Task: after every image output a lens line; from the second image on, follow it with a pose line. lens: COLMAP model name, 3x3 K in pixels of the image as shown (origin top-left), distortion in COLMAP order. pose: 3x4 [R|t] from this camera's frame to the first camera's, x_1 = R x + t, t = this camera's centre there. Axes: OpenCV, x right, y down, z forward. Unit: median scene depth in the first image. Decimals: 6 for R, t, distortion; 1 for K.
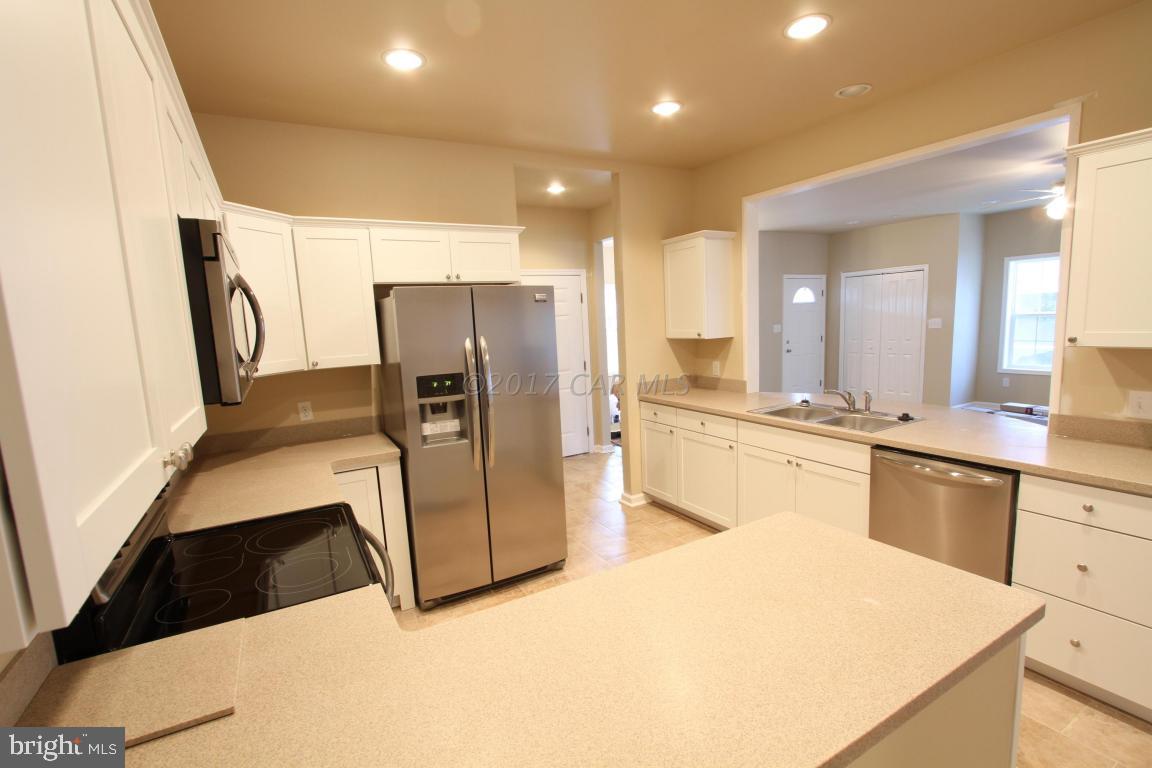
lens RADIAL K [[530.8, 0, 571.9], [0, 530.8, 392.5], [0, 0, 1]] dist [-0.013403, 0.000285]
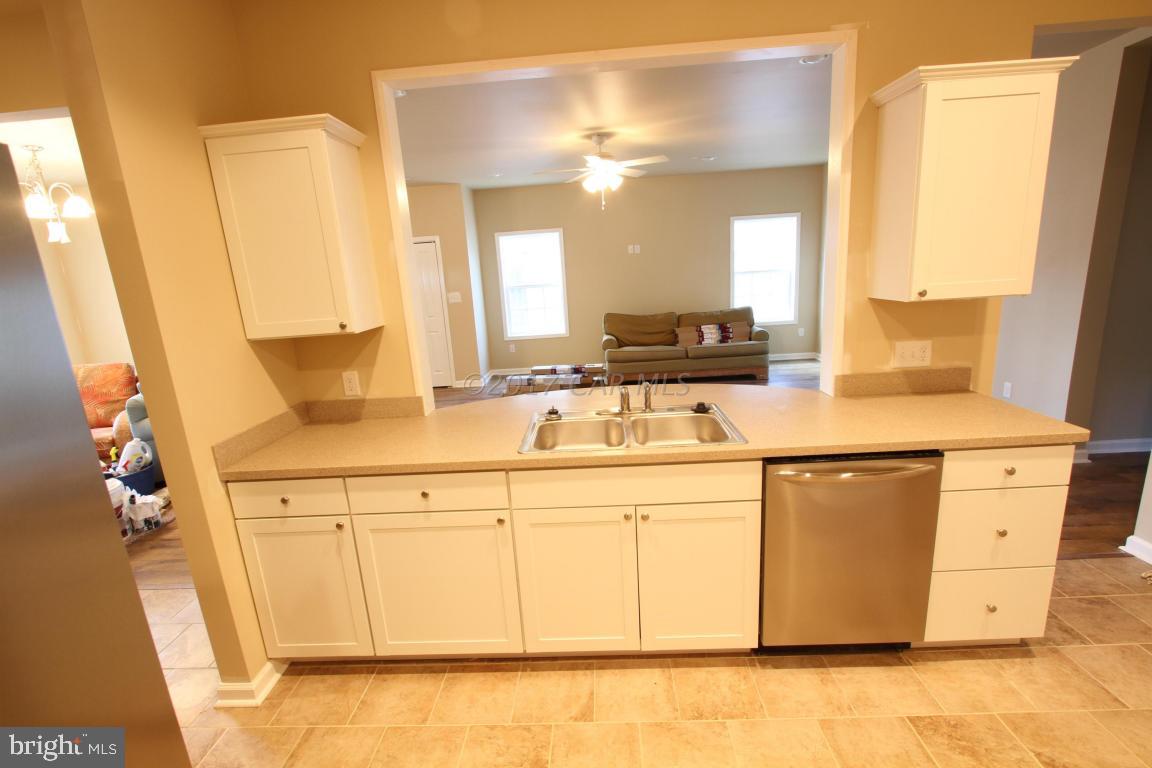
lens RADIAL K [[530.8, 0, 571.9], [0, 530.8, 392.5], [0, 0, 1]] dist [-0.013403, 0.000285]
pose [[0.525783, -0.183337, 0.830626, -0.080661], [0.157531, 0.980592, 0.116722, -0.068519], [-0.835905, 0.069479, 0.544460, 0.521083]]
